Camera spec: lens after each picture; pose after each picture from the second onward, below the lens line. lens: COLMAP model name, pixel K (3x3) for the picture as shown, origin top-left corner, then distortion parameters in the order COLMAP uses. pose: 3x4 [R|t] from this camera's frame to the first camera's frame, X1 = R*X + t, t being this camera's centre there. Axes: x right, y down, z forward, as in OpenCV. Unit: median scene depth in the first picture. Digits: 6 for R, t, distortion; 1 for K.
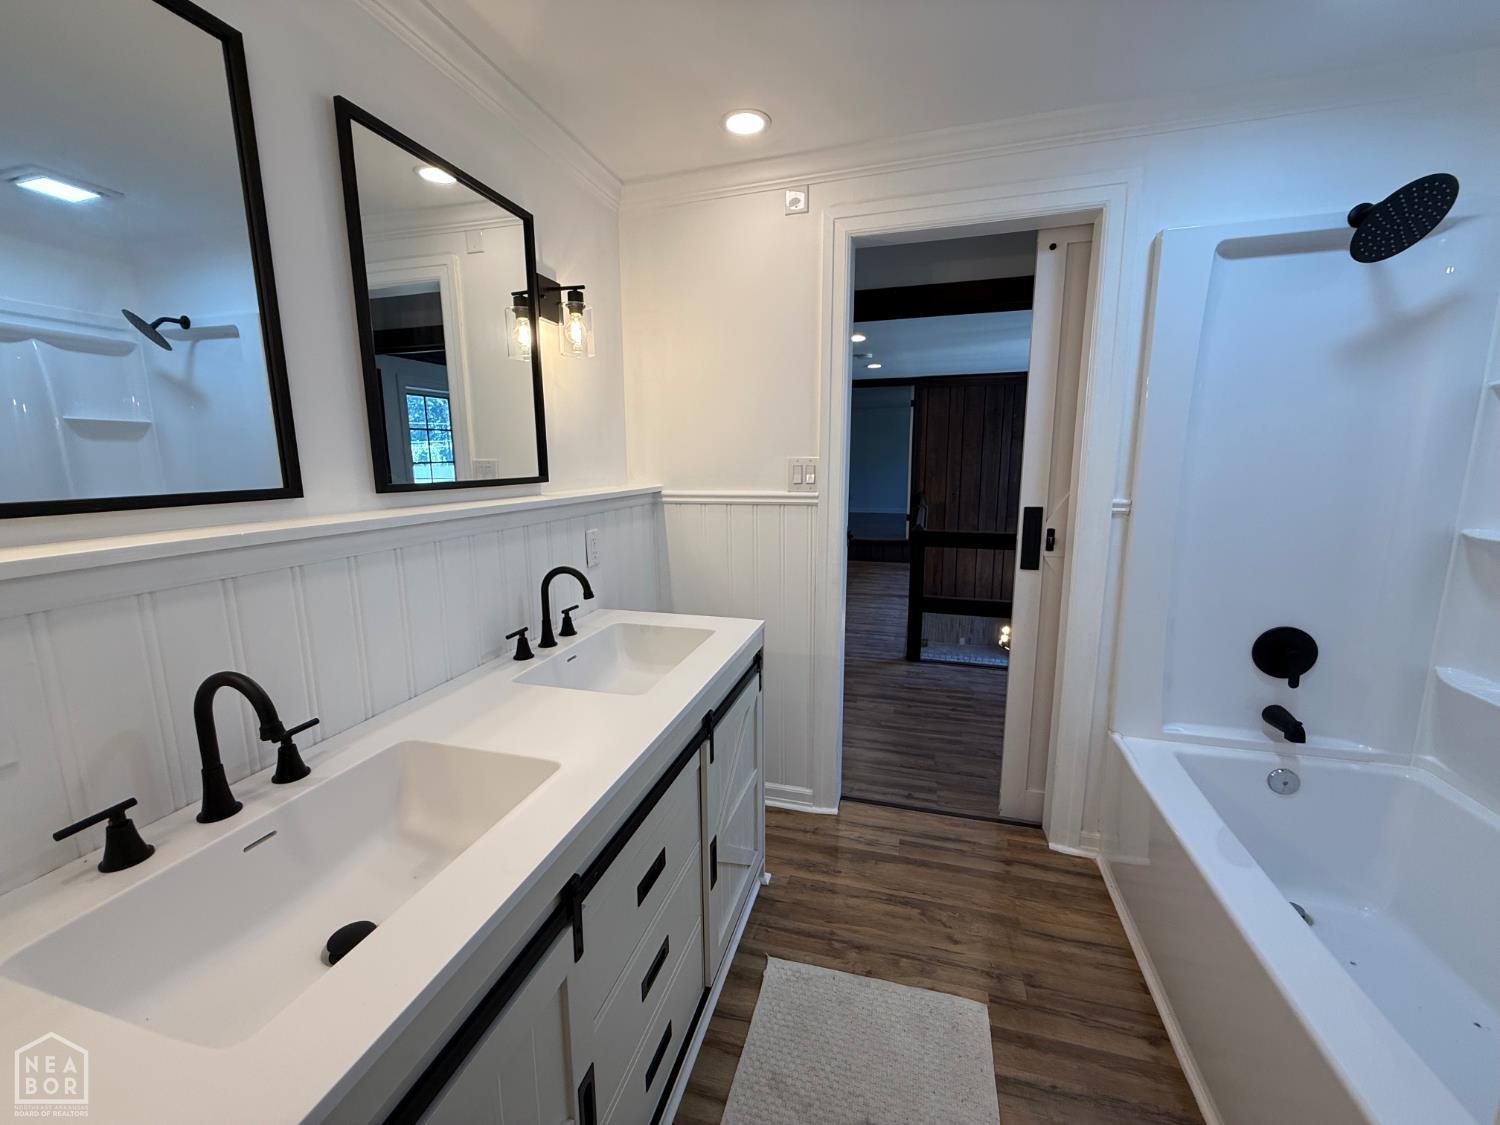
lens RADIAL K [[598.9, 0, 745.4], [0, 598.9, 563.2], [0, 0, 1]] dist [-0.000429, 0.000209]
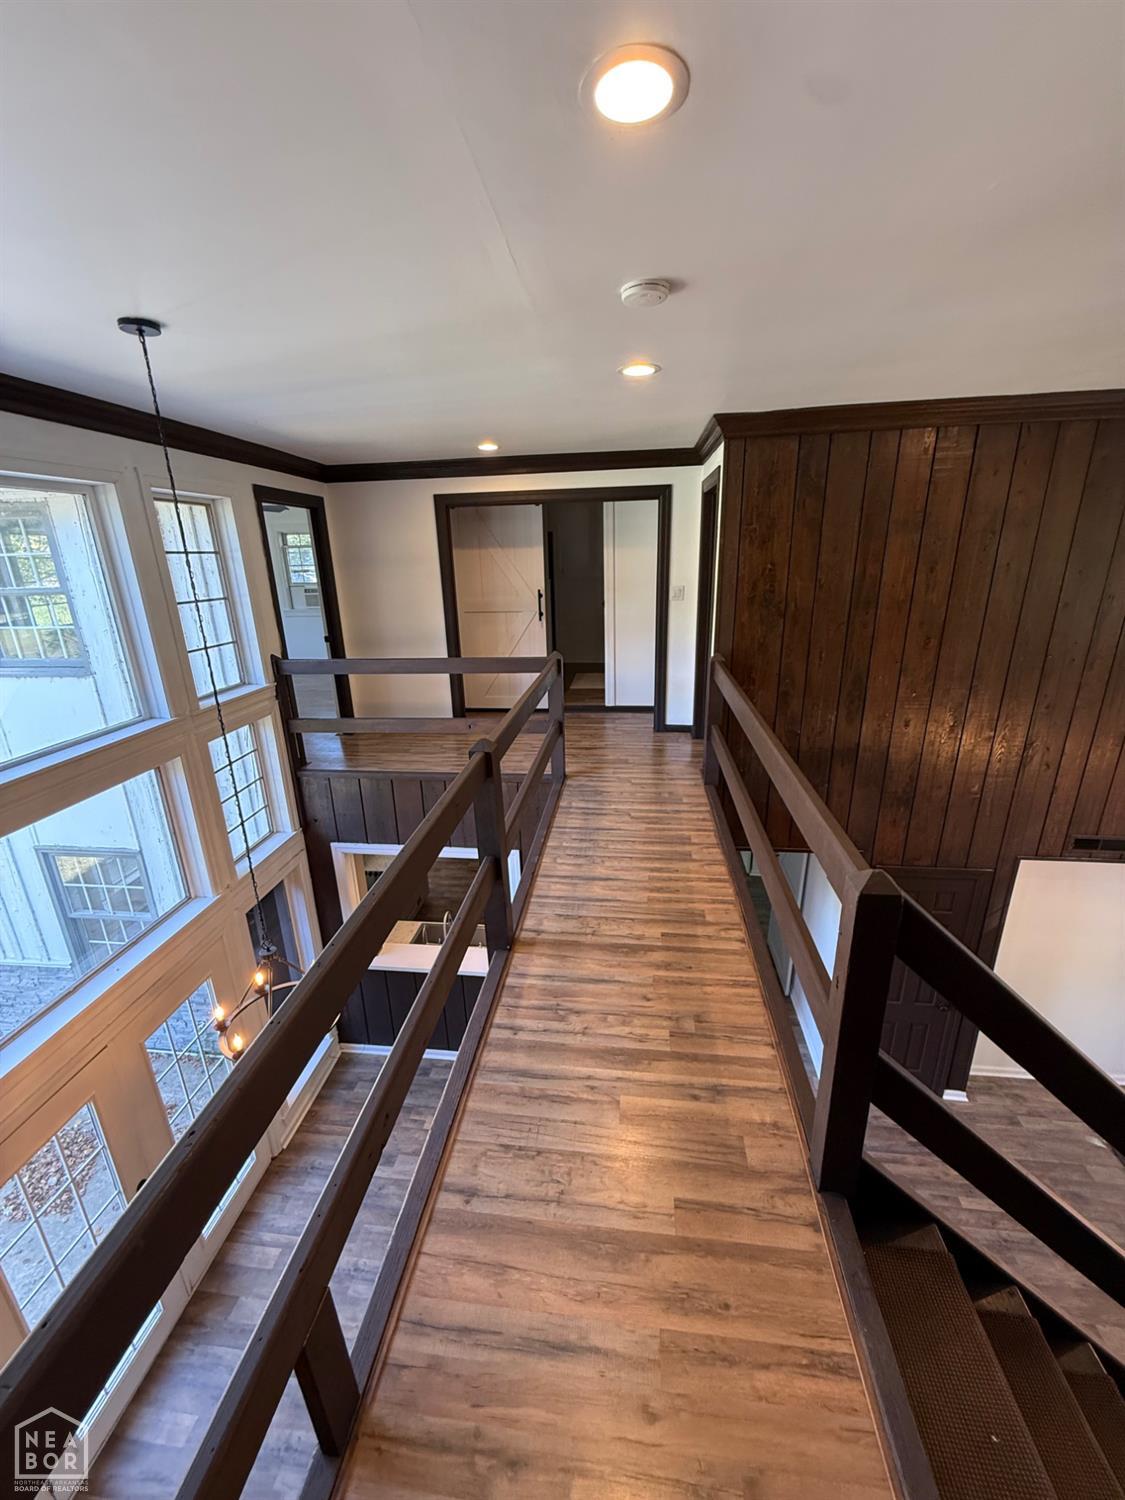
lens RADIAL K [[598.9, 0, 557.6], [0, 598.9, 747.4], [0, 0, 1]] dist [-0.000429, 0.000209]
pose [[-0.986615, 0.082671, -0.140554, 1.252415], [0.006832, 0.882154, 0.470911, -1.154644], [0.162921, 0.463648, -0.870912, 5.581690]]
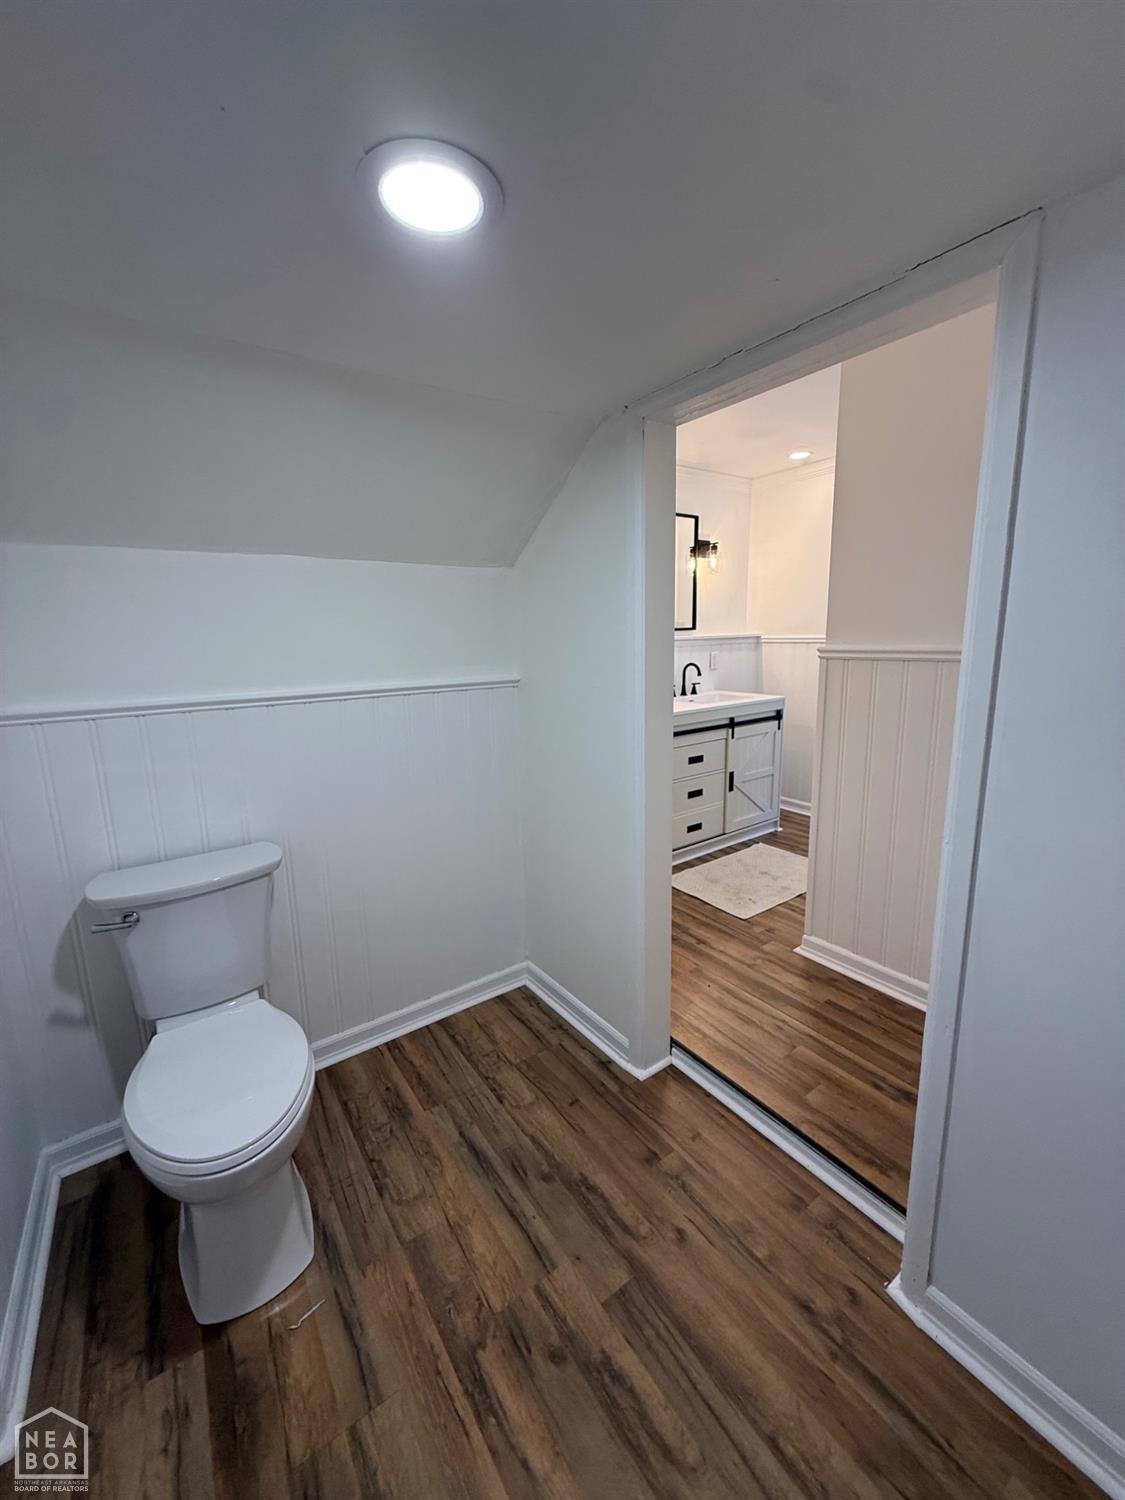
lens RADIAL K [[598.9, 0, 564.5], [0, 598.9, 755.3], [0, 0, 1]] dist [-0.000429, 0.000209]
pose [[0.785901, 0.116165, -0.607343, 0.871223], [-0.089256, 0.993221, 0.074473, 0.258938], [0.611877, -0.004319, 0.790941, -1.346992]]
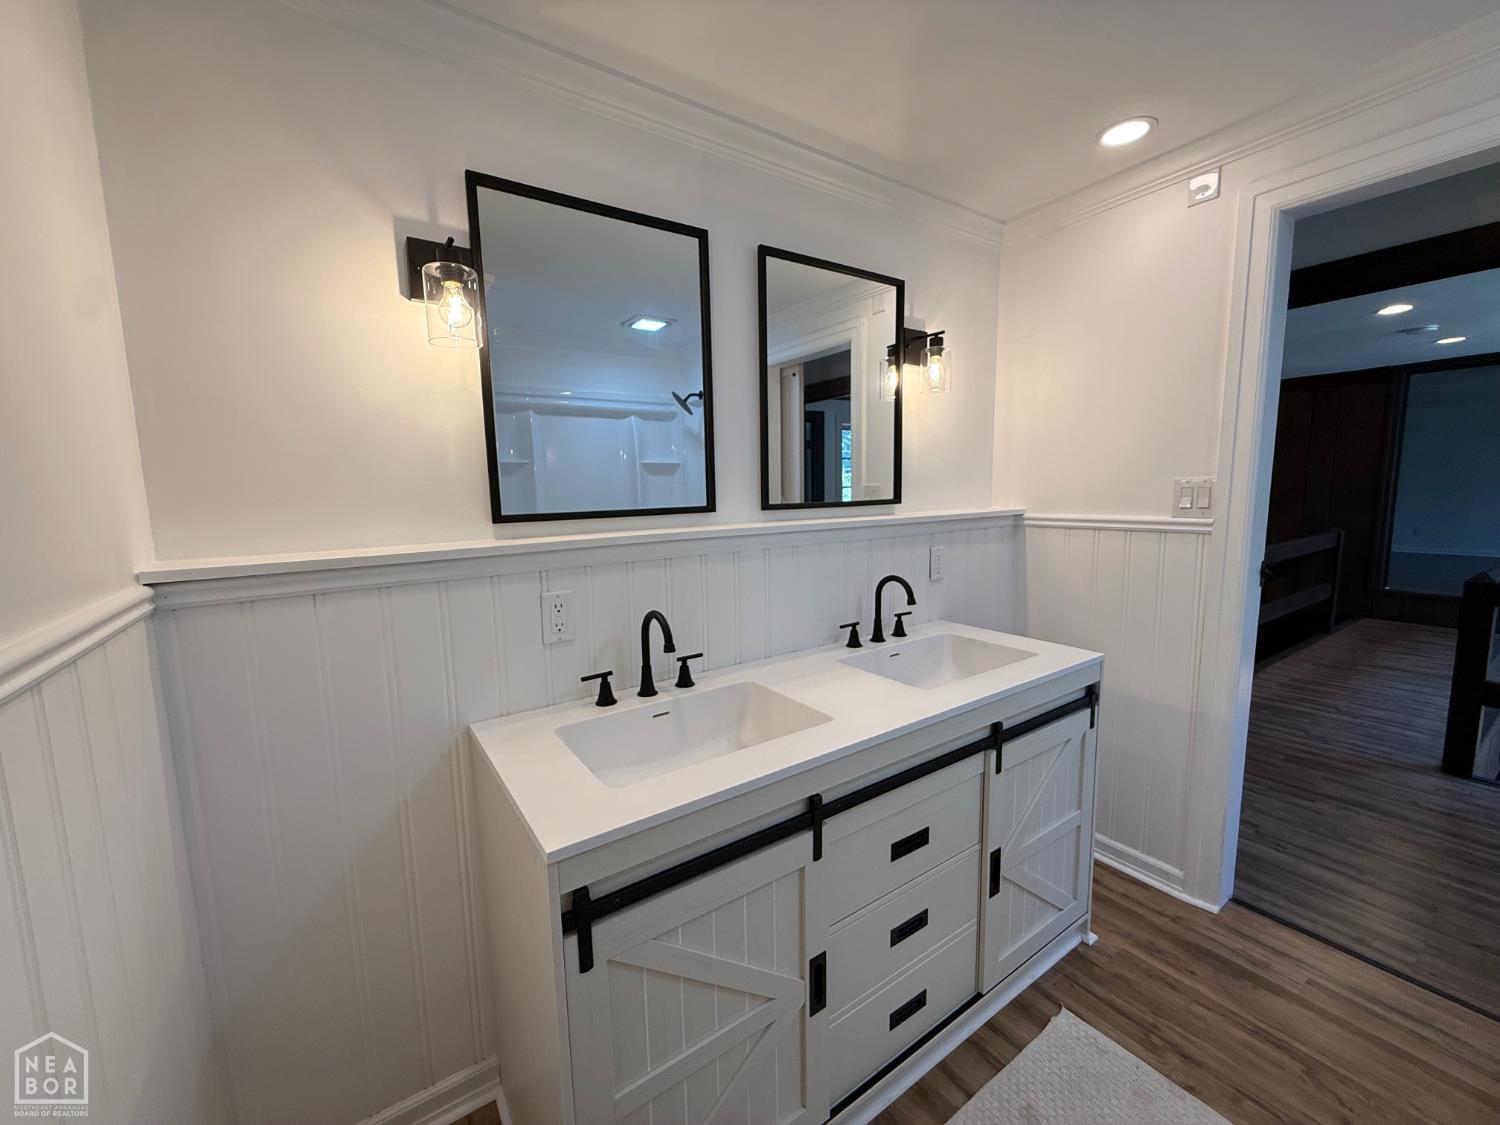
lens RADIAL K [[598.9, 0, 746.9], [0, 598.9, 564.6], [0, 0, 1]] dist [-0.000429, 0.000209]
pose [[0.769623, 0.072854, -0.634328, 0.224798], [-0.095082, 0.995469, -0.001030, 0.014026], [0.631379, 0.061106, 0.773063, -0.093888]]
